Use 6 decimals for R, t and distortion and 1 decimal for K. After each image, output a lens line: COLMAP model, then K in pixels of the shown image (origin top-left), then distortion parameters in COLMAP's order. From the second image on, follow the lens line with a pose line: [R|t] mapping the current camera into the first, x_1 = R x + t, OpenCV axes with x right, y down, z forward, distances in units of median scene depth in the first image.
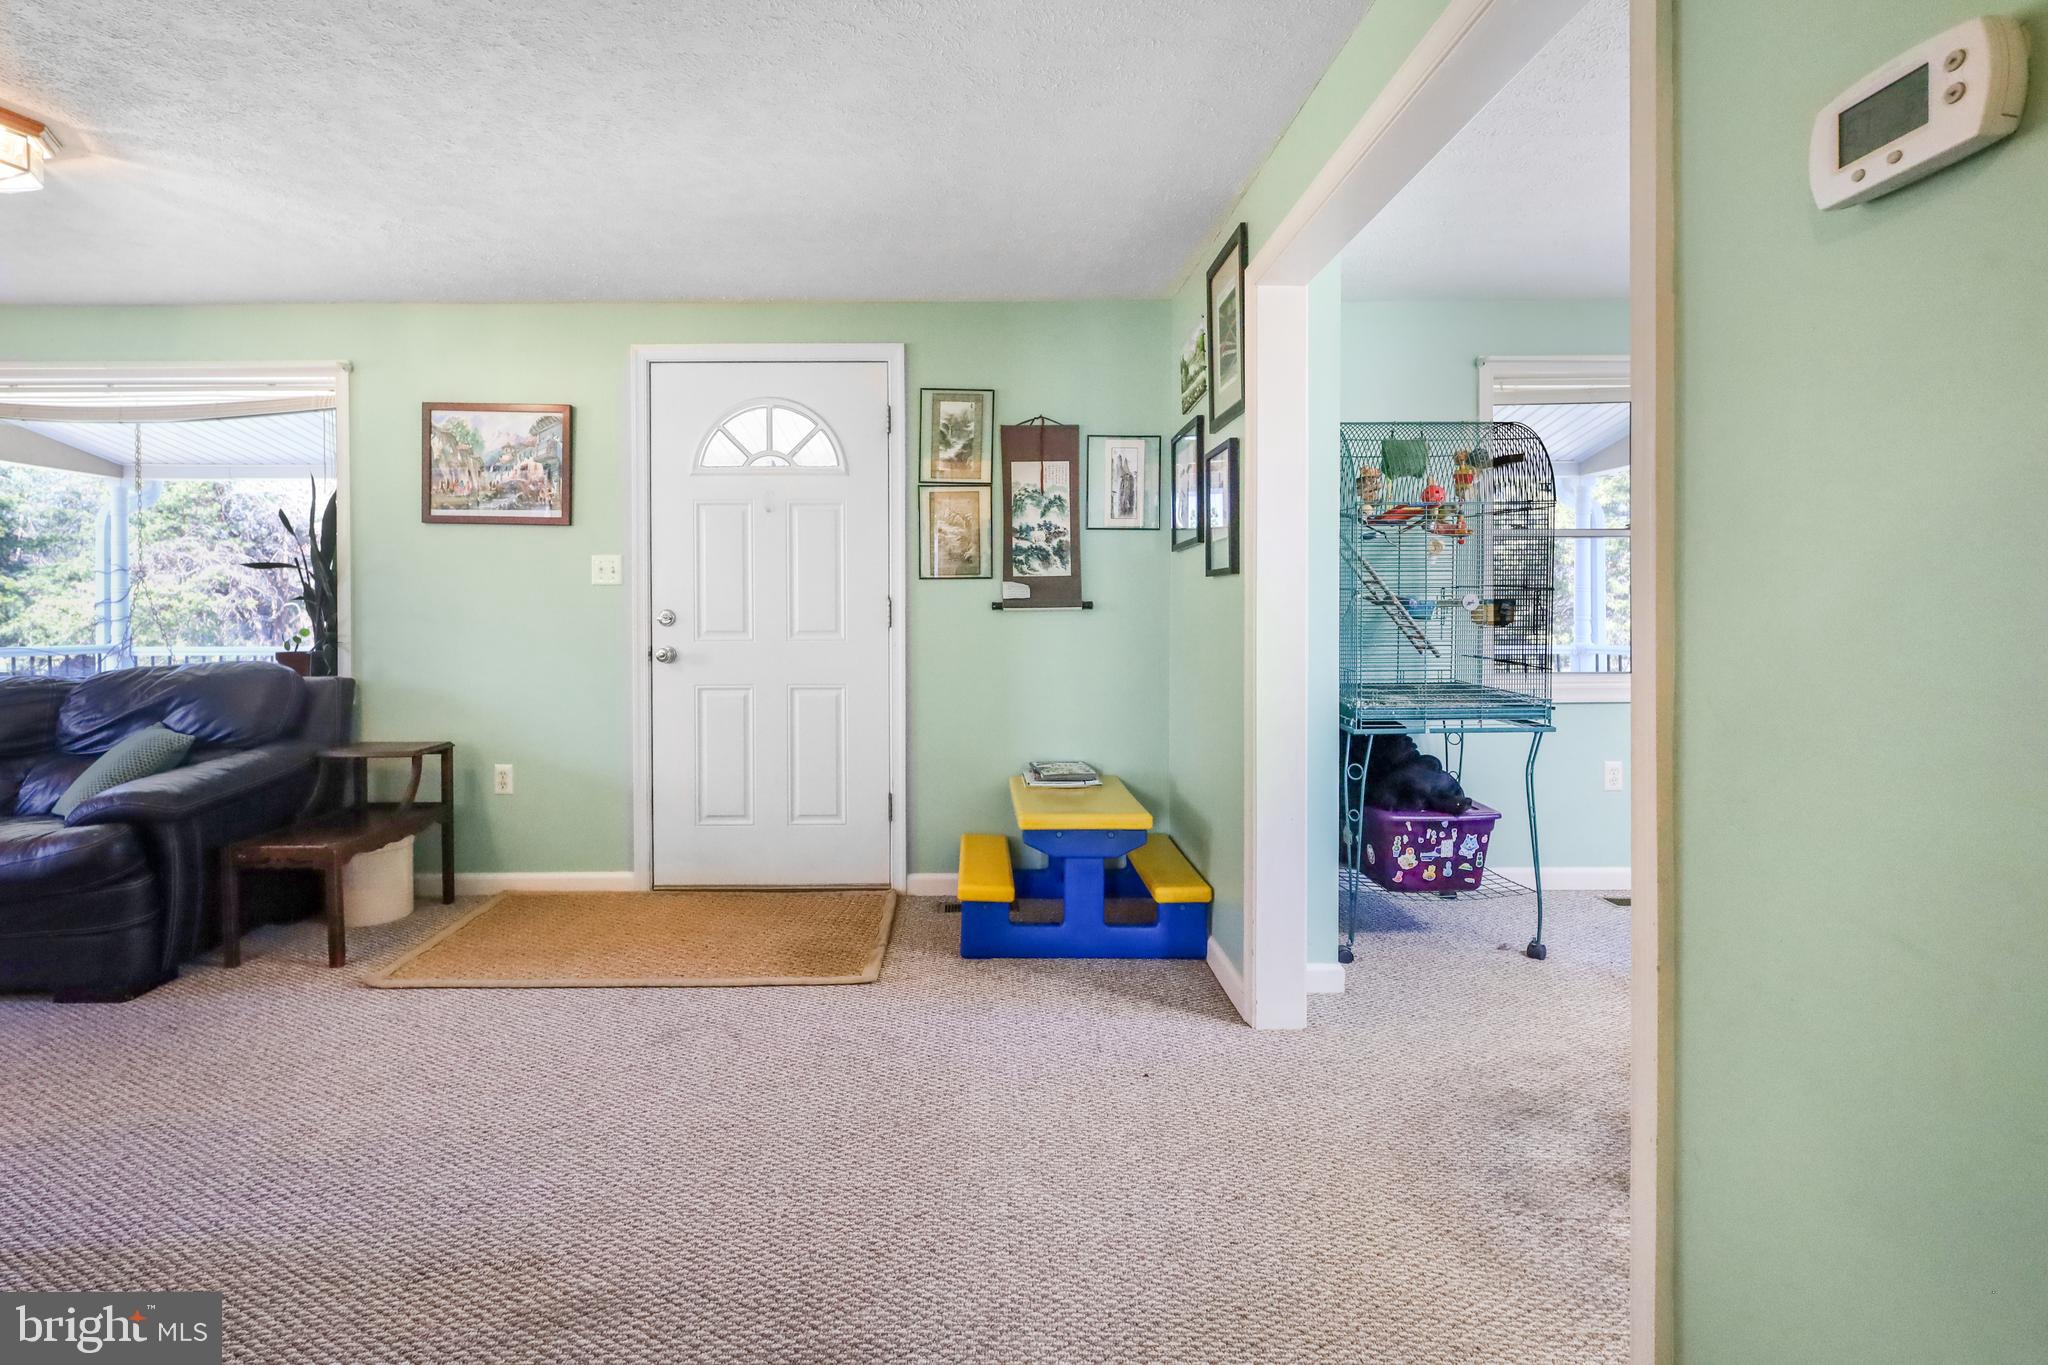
lens RADIAL K [[978.0, 0, 994.8], [0, 978.0, 617.3], [0, 0, 1]] dist [-0.001943, 0.000187]
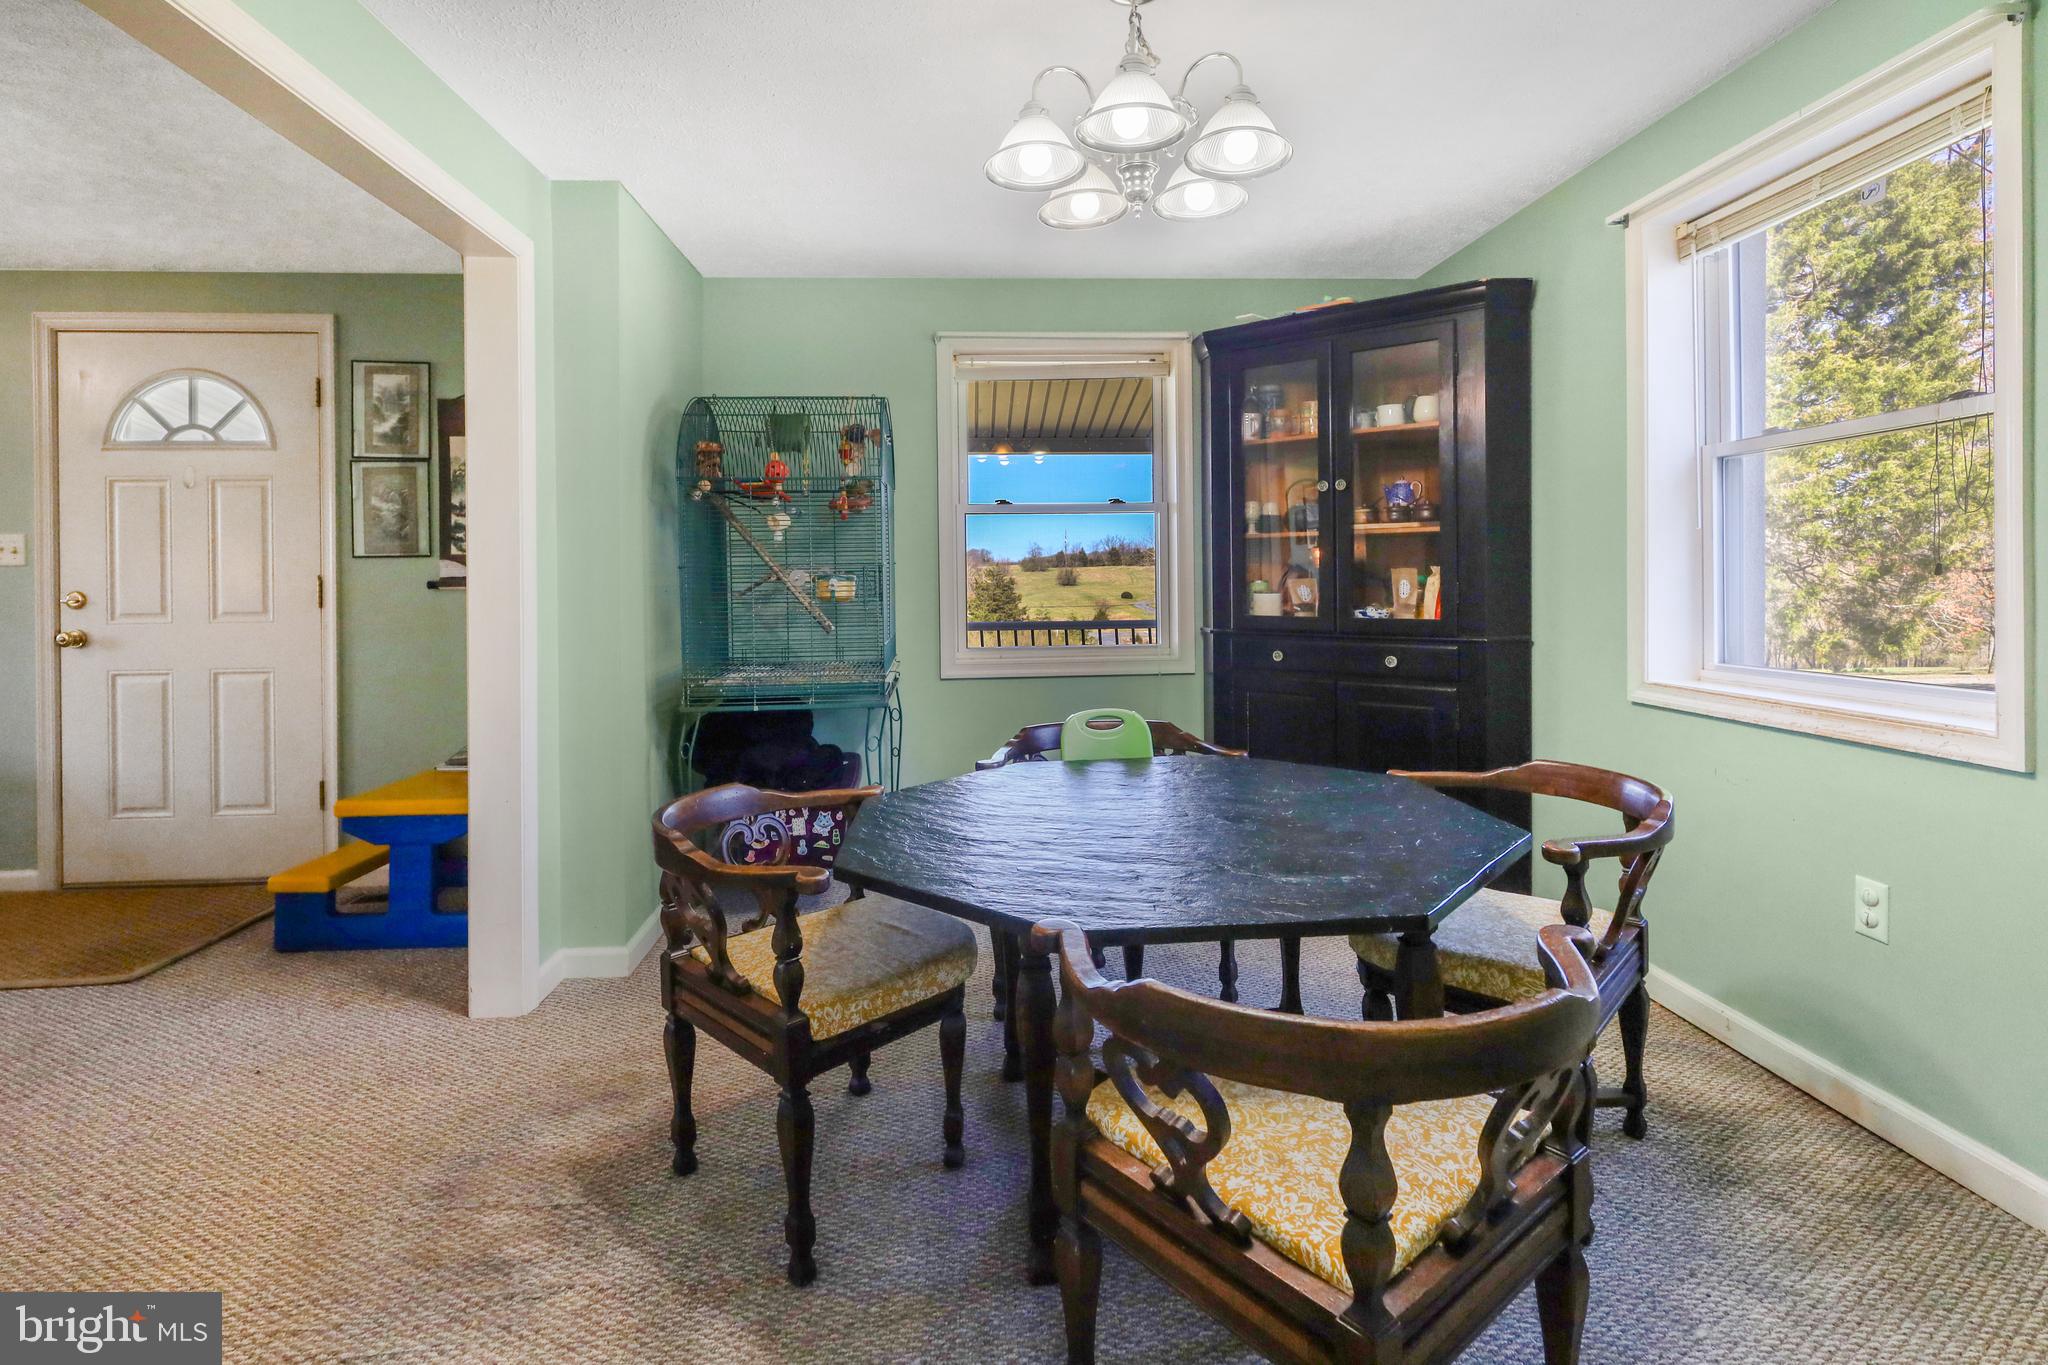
lens RADIAL K [[995.5, 0, 1021.0], [0, 995.5, 582.6], [0, 0, 1]] dist [0.000383, -0.000222]
pose [[0.997944, -0.007530, 0.063641, 0.519649], [0.008030, 0.999939, -0.007597, -0.001748], [-0.063579, 0.008093, 0.997944, -0.022189]]
